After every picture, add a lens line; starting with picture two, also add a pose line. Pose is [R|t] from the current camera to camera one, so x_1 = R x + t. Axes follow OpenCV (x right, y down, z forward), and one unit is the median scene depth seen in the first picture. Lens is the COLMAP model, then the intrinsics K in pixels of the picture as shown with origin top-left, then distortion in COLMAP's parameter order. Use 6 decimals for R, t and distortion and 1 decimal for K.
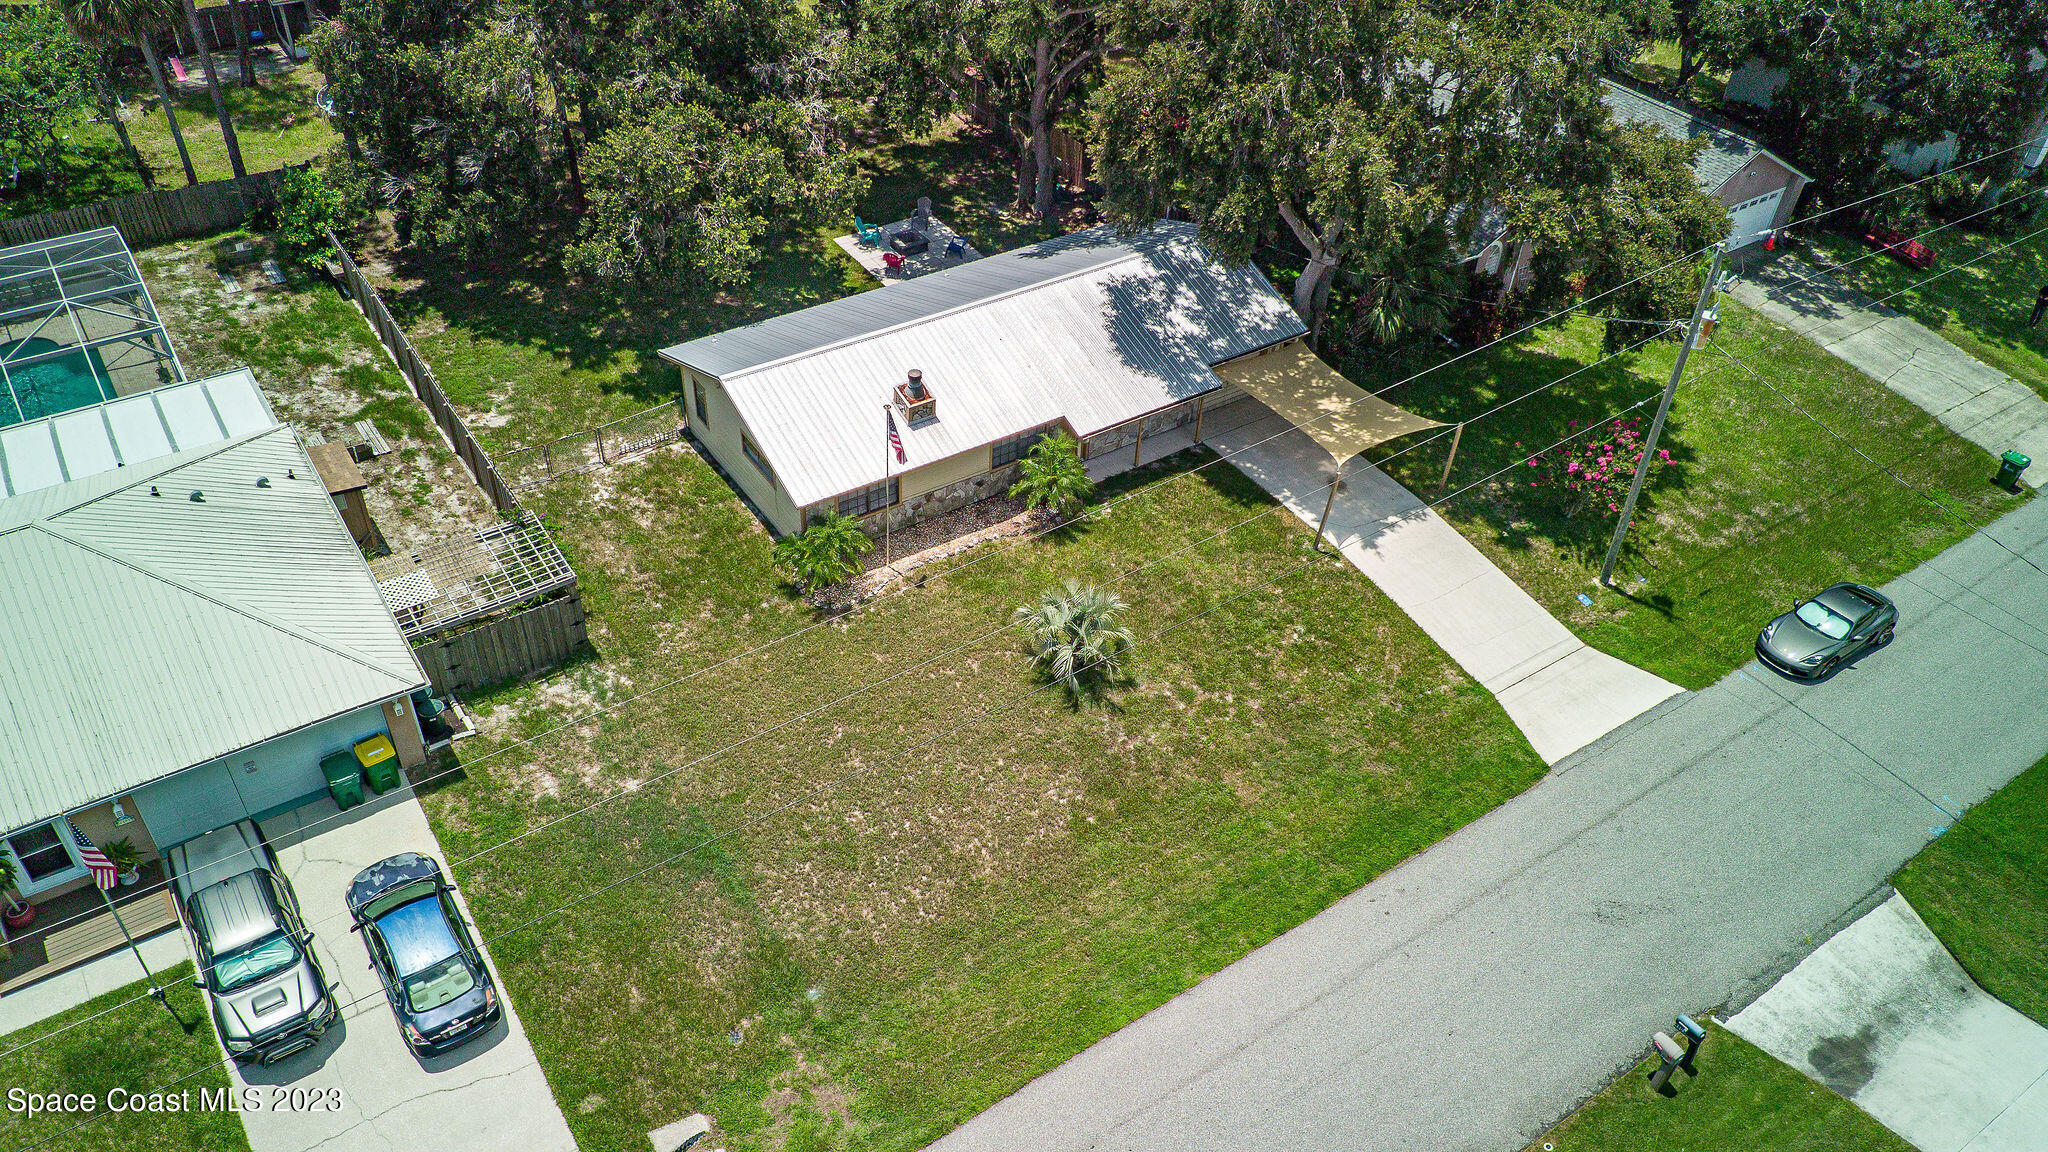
lens RADIAL K [[1501.3, 0, 1024.0], [0, 1501.3, 576.0], [0, 0, 1]] dist [0.012336, -0.002900]
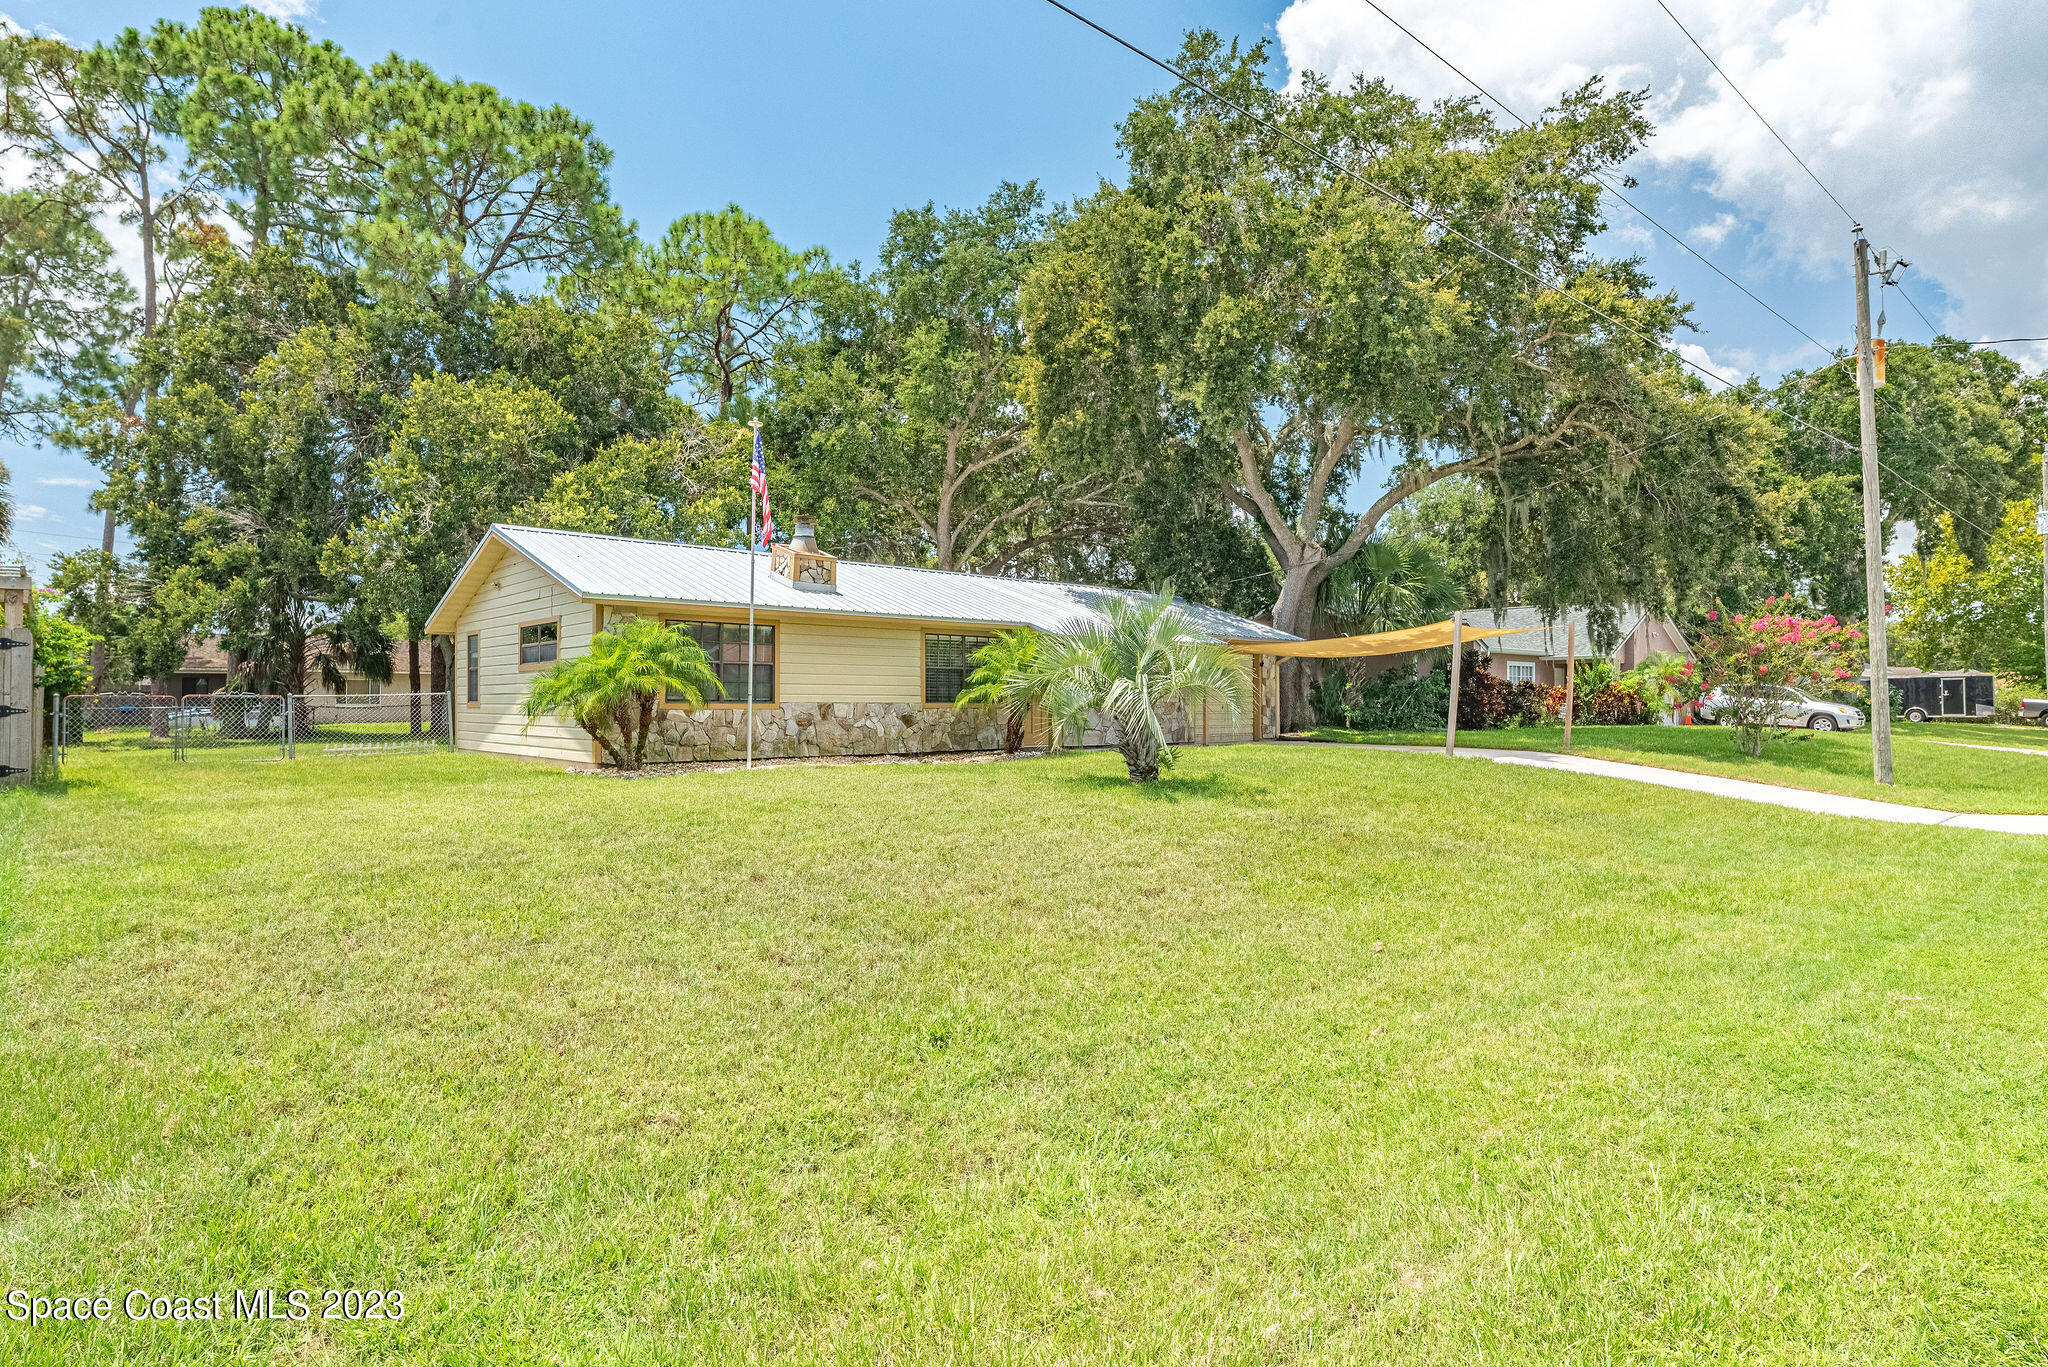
lens RADIAL K [[1092.1, 0, 1017.7], [0, 1092.1, 682.6], [0, 0, 1]] dist [-0.000093, 0.000067]
pose [[0.990841, -0.041982, 0.128345, -0.044050], [0.115569, 0.755256, -0.645160, 0.241282], [-0.069848, 0.654084, 0.753190, 0.680651]]
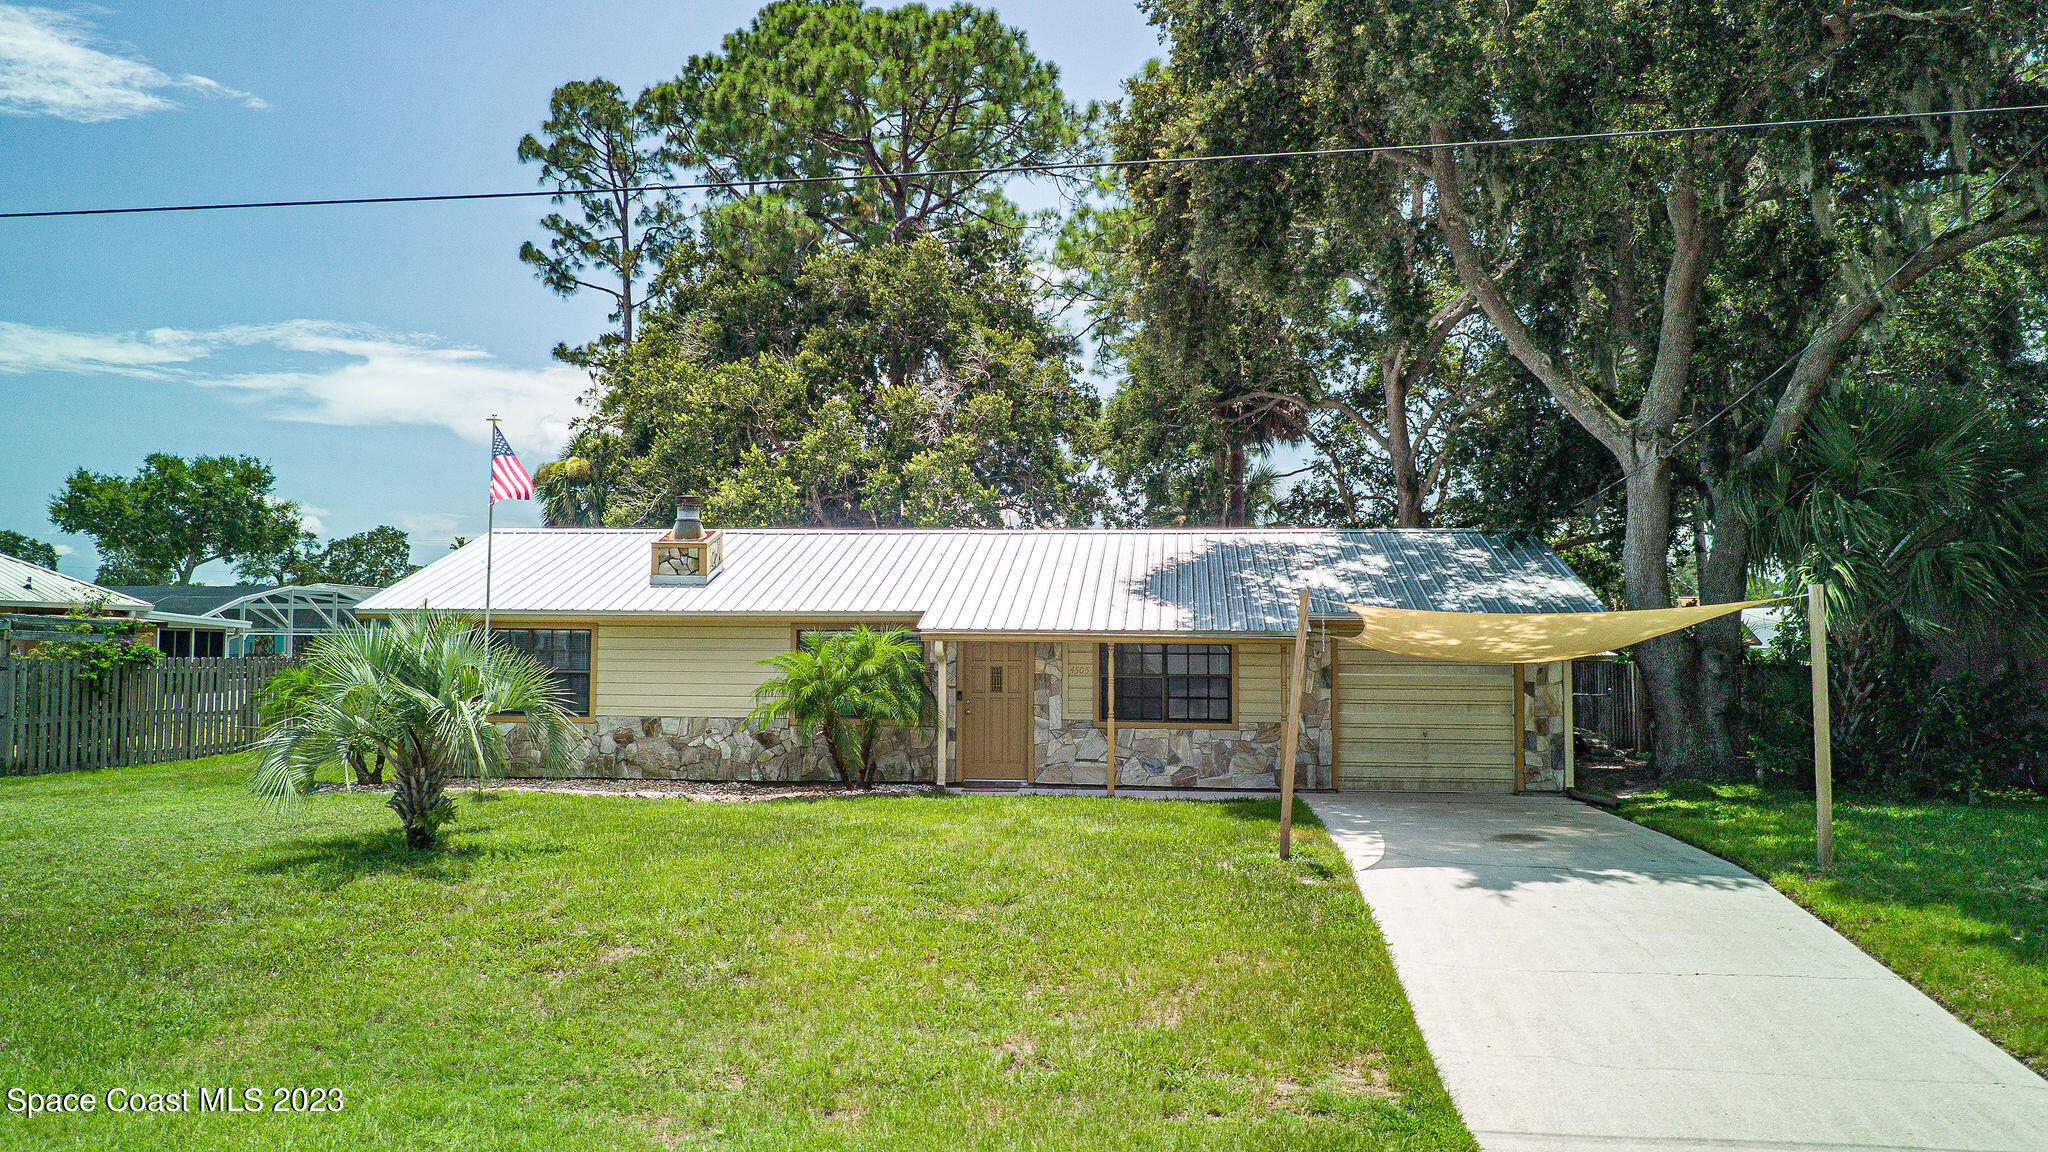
lens RADIAL K [[1538.3, 0, 1012.4], [0, 1538.3, 571.1], [0, 0, 1]] dist [0.002344, -0.000933]
pose [[0.761606, -0.073283, -0.643884, 0.394512], [-0.394170, 0.736268, -0.550035, 0.157770], [0.514380, 0.672710, 0.531860, 0.773741]]
